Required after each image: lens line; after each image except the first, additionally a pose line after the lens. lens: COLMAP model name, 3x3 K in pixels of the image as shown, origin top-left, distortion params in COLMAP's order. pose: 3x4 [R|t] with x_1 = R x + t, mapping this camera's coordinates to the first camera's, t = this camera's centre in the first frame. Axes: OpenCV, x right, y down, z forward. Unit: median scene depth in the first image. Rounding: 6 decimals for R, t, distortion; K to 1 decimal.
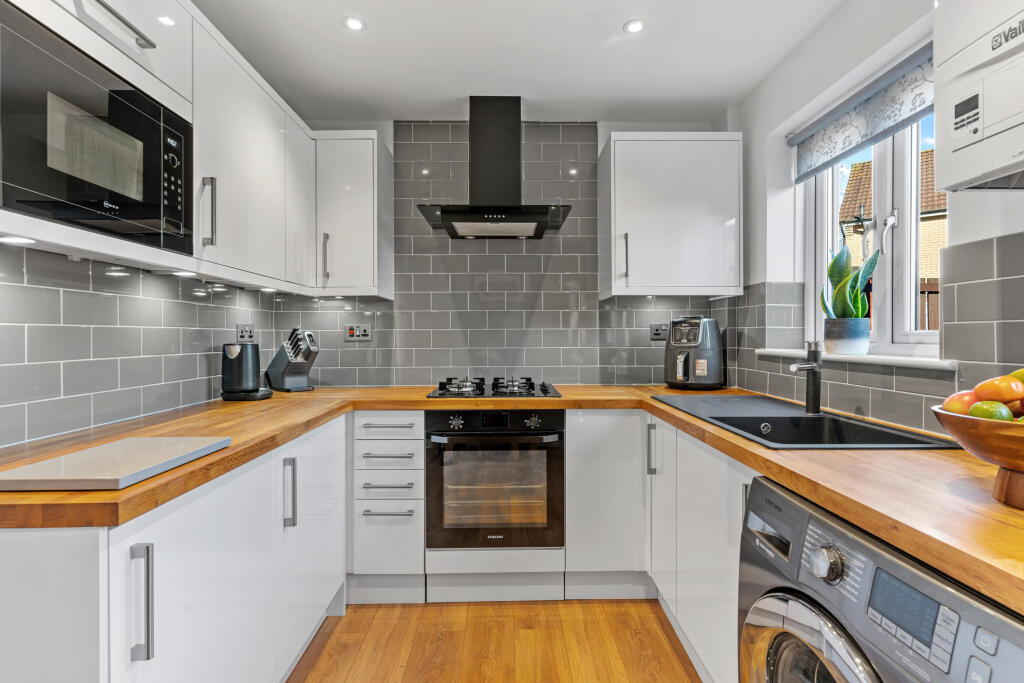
lens RADIAL K [[492.4, 0, 507.3], [0, 492.4, 336.6], [0, 0, 1]] dist [0.003238, -0.001027]
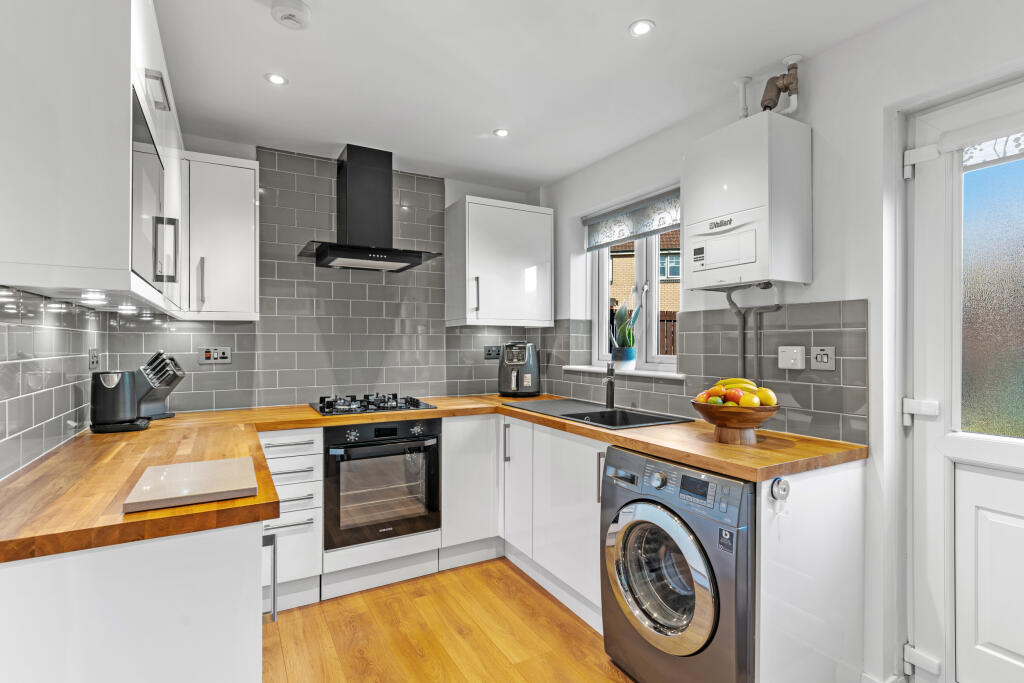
lens RADIAL K [[492.4, 0, 517.4], [0, 492.4, 343.5], [0, 0, 1]] dist [0.003238, -0.001027]
pose [[0.878422, 0.003768, 0.477872, -0.309566], [-0.001466, 0.999985, -0.005190, -0.034162], [-0.477884, 0.003858, 0.878414, -0.188694]]
